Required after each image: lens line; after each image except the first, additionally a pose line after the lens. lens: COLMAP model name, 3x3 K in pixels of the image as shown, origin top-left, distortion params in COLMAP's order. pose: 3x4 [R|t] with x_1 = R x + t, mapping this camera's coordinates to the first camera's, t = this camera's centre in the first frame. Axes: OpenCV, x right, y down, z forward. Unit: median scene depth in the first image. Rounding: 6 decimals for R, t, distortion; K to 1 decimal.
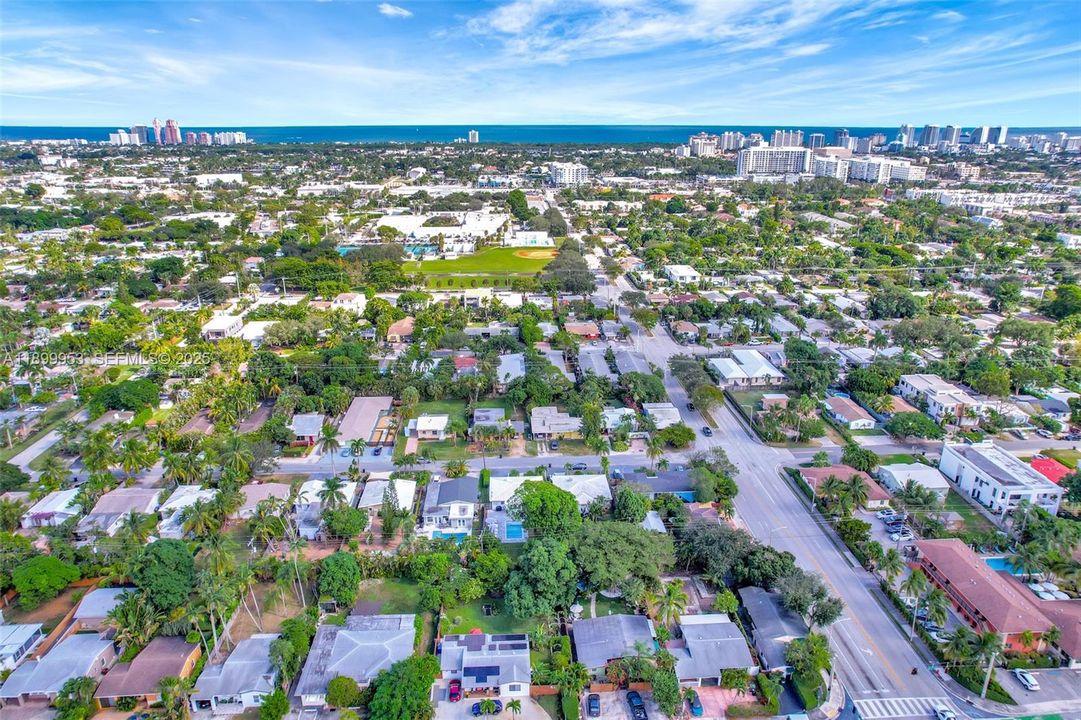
lens RADIAL K [[727.9, 0, 540.5], [0, 727.9, 360.0], [0, 0, 1]] dist [-0.006717, 0.003716]
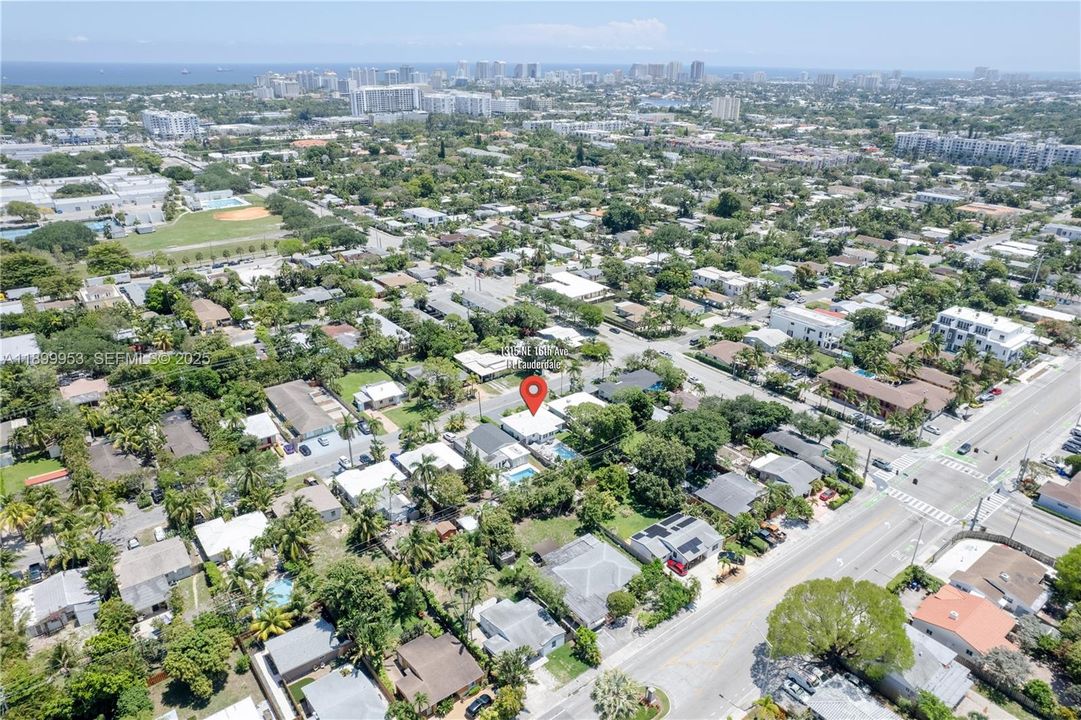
lens RADIAL K [[727.9, 0, 540.5], [0, 727.9, 360.0], [0, 0, 1]] dist [-0.006717, 0.003716]
pose [[0.820974, -0.221570, 0.526221, -0.400431], [0.179451, 0.975061, 0.130590, -0.037121], [-0.542033, -0.012780, 0.840260, 0.052373]]
